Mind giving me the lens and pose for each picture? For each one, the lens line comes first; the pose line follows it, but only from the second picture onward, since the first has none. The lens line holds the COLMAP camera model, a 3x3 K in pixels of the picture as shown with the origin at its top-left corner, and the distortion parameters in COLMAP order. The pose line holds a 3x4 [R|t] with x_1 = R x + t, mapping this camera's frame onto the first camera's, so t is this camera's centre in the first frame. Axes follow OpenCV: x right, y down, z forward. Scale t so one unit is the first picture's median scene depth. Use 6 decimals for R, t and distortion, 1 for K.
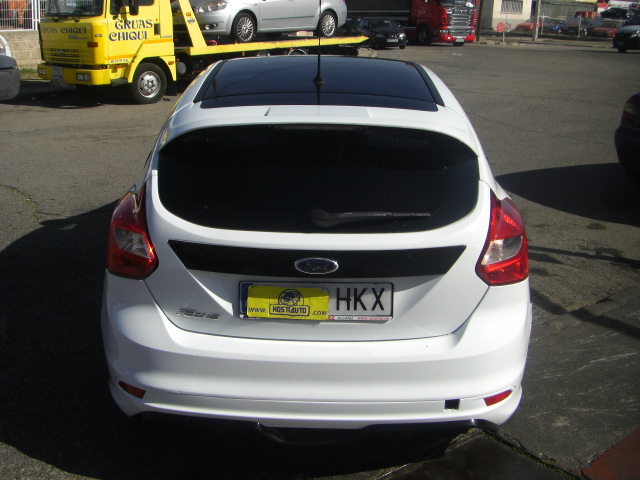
lens RADIAL K [[723.9, 0, 290.9], [0, 723.9, 227.0], [0, 0, 1]] dist [-0.191447, 0.153094]
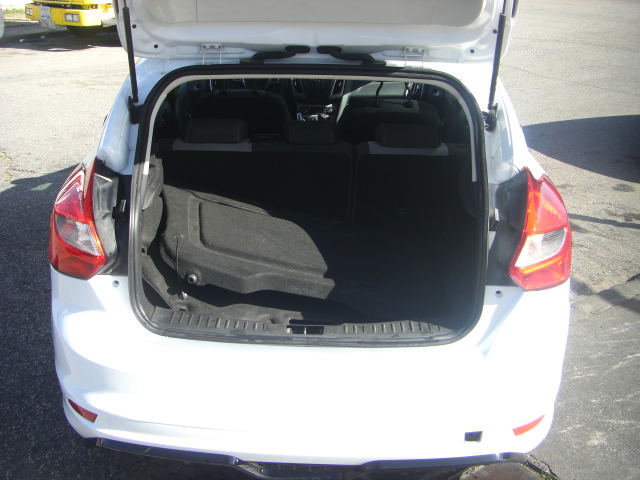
lens RADIAL K [[723.9, 0, 290.9], [0, 723.9, 227.0], [0, 0, 1]] dist [-0.191447, 0.153094]
pose [[0.999970, 0.004860, -0.006030, 0.018244], [-0.004350, 0.996640, 0.081795, -0.042422], [0.006407, -0.081766, 0.996631, 0.172303]]
